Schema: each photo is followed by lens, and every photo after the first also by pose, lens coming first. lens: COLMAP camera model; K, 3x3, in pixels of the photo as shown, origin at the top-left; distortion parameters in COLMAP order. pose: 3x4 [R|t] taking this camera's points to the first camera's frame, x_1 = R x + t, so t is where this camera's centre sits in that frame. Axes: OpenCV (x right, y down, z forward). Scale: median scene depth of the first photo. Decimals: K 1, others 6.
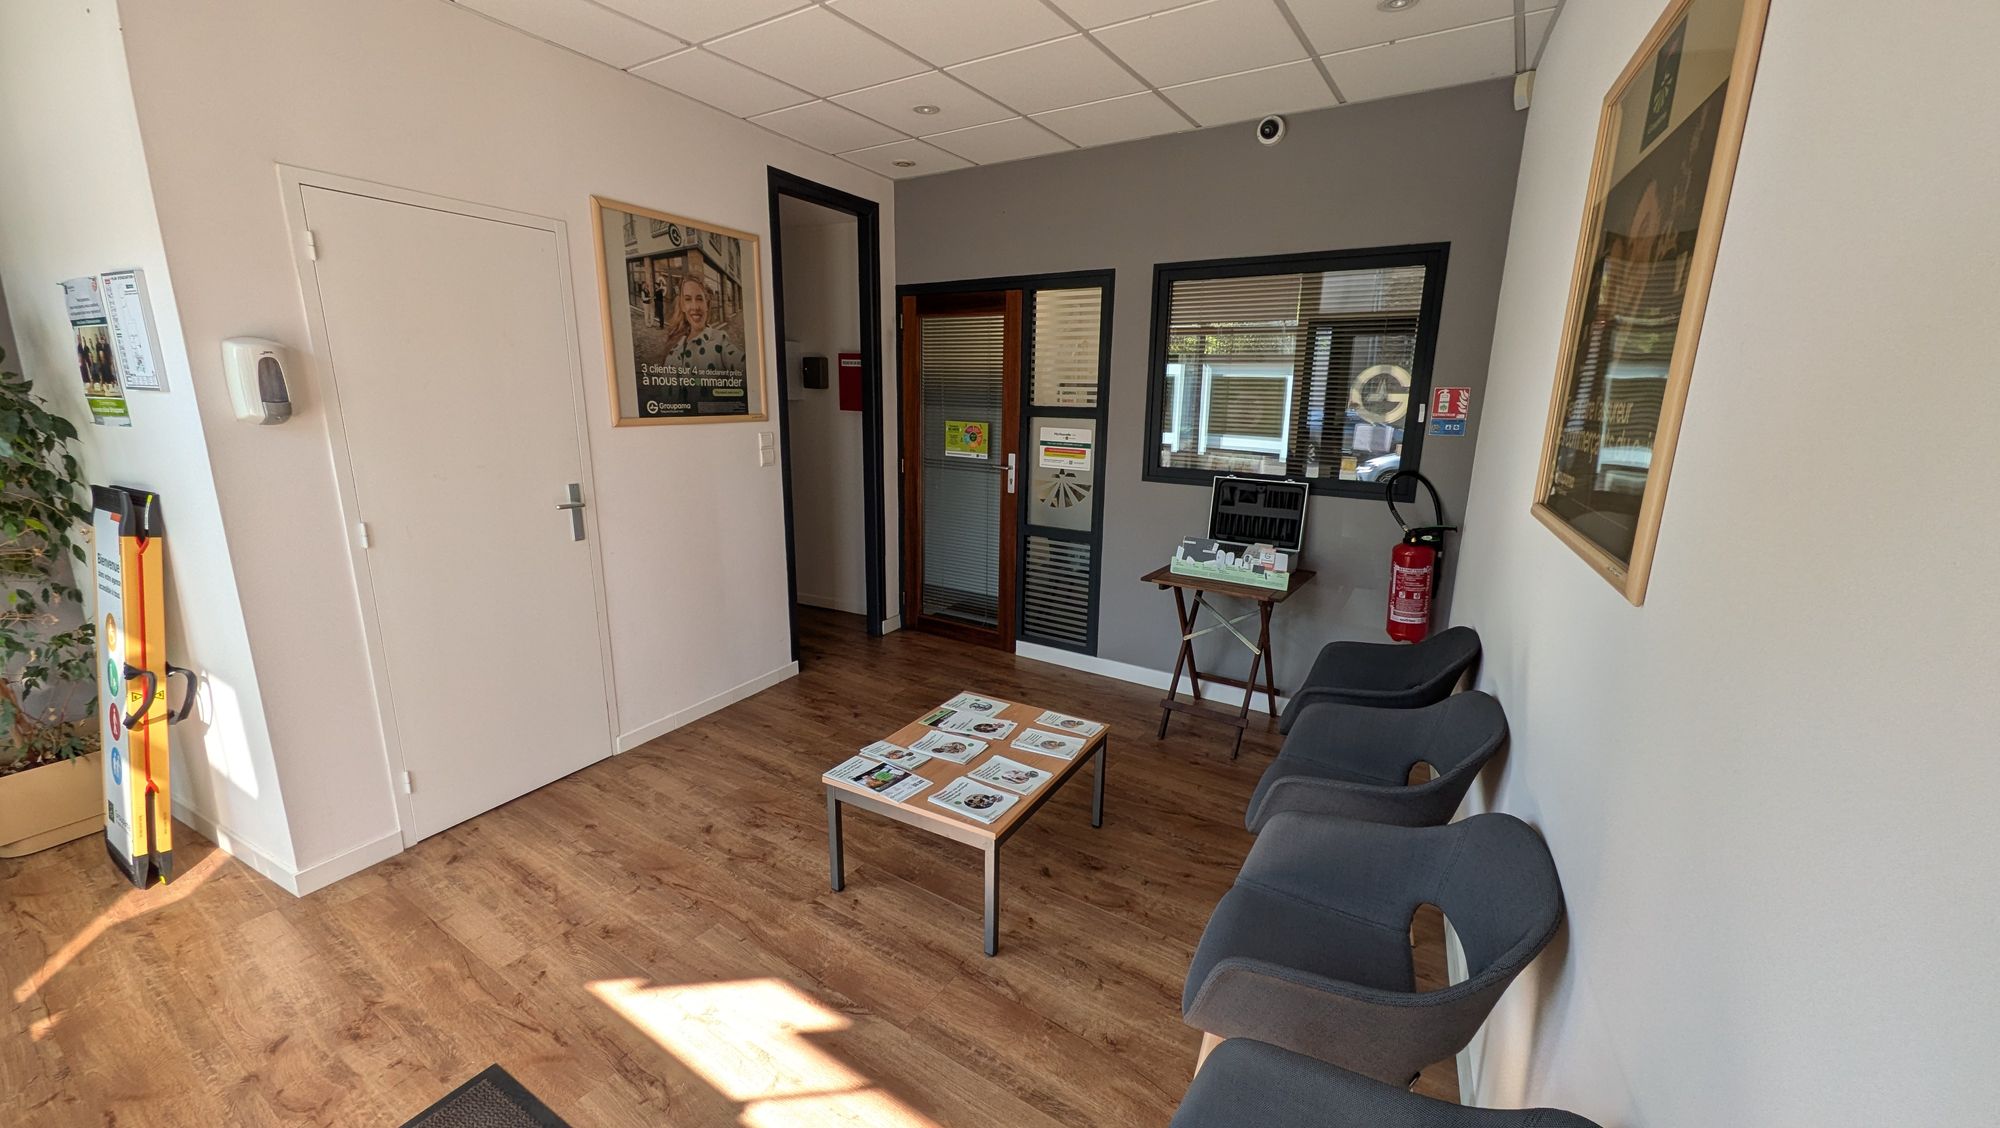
lens RADIAL K [[781.4, 0, 1002.4], [0, 781.4, 569.2], [0, 0, 1]] dist [0.004611, 0.000230]
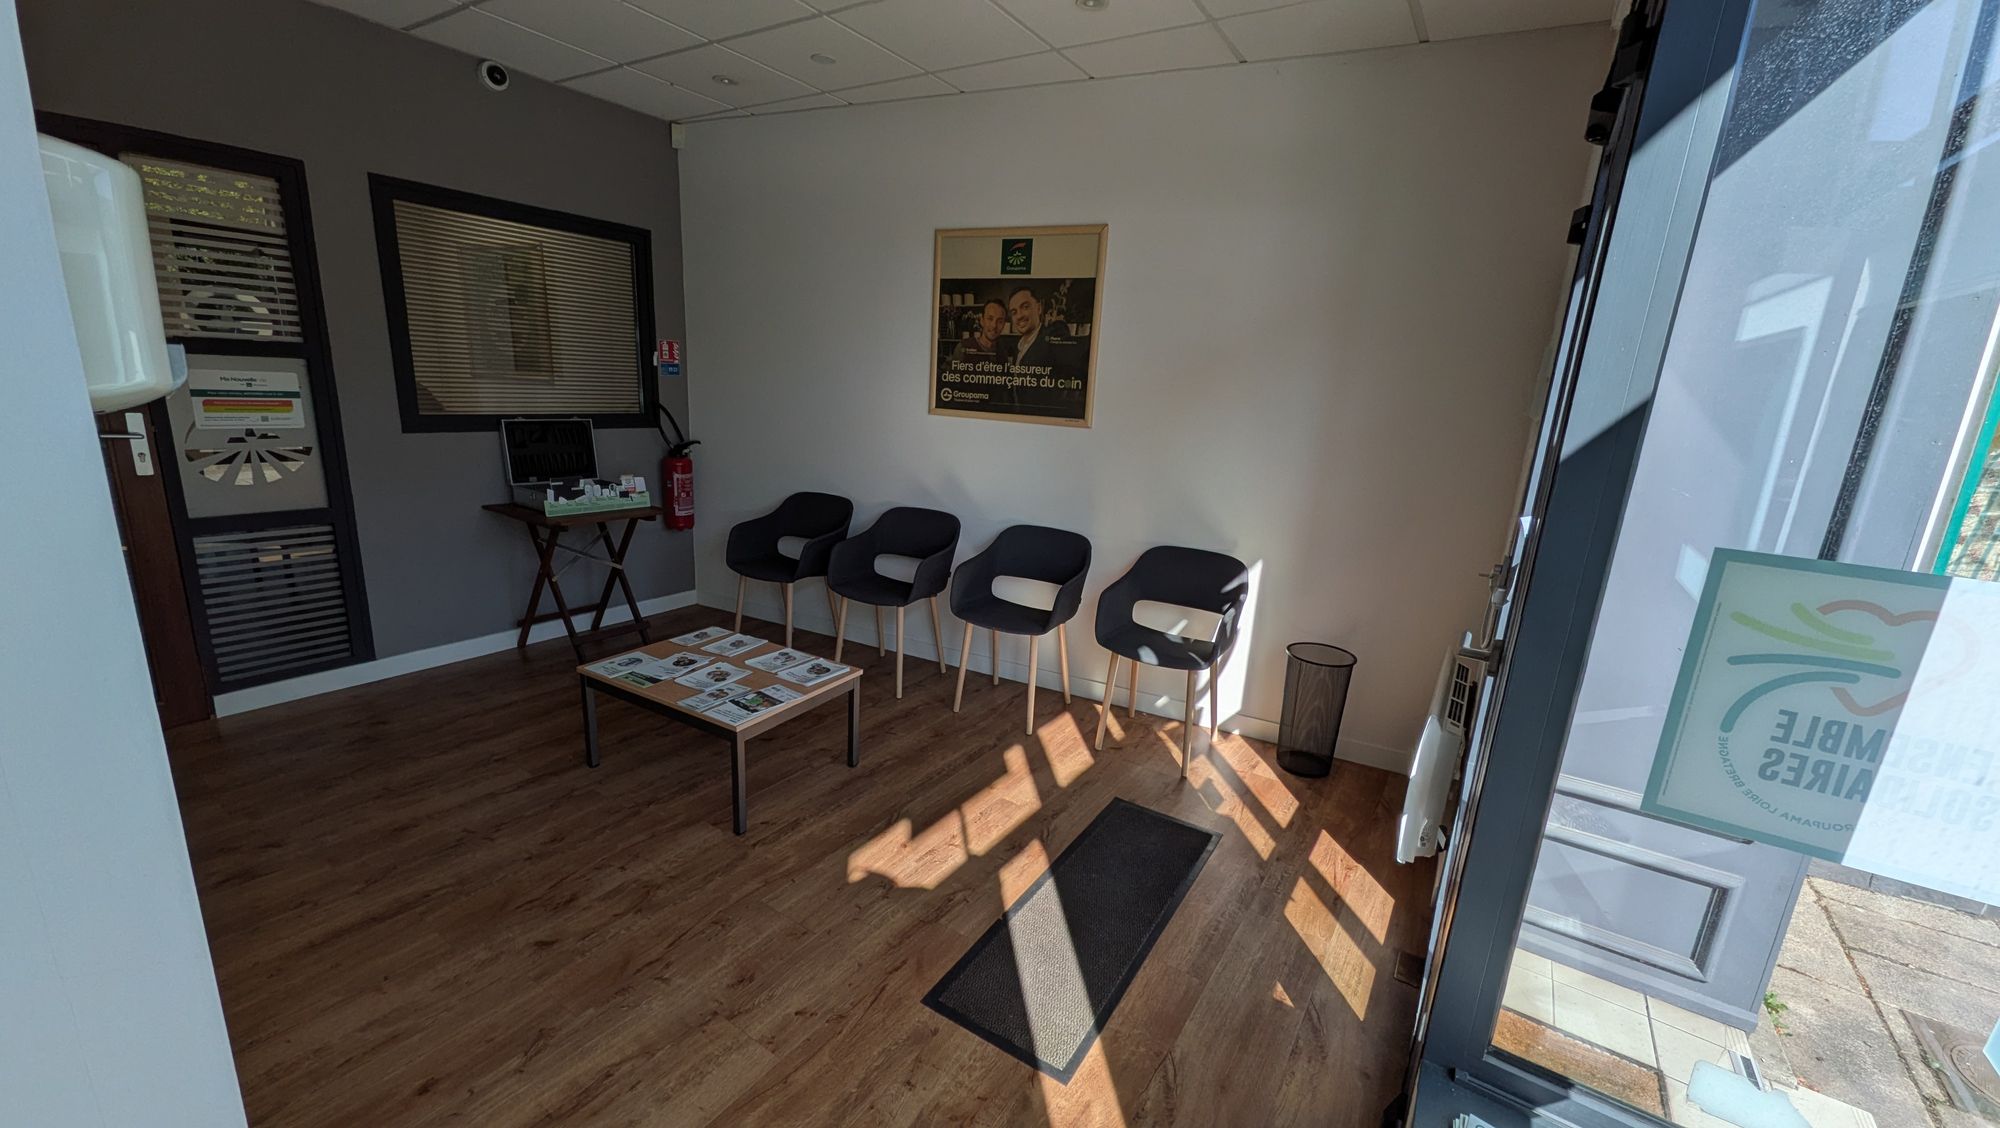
lens RADIAL K [[781.4, 0, 1002.4], [0, 781.4, 569.2], [0, 0, 1]] dist [0.004611, 0.000230]
pose [[-0.003416, -0.256078, 0.966650, -0.953672], [0.168057, 0.952760, 0.252992, -0.107538], [-0.985771, 0.163317, 0.039781, 0.475604]]
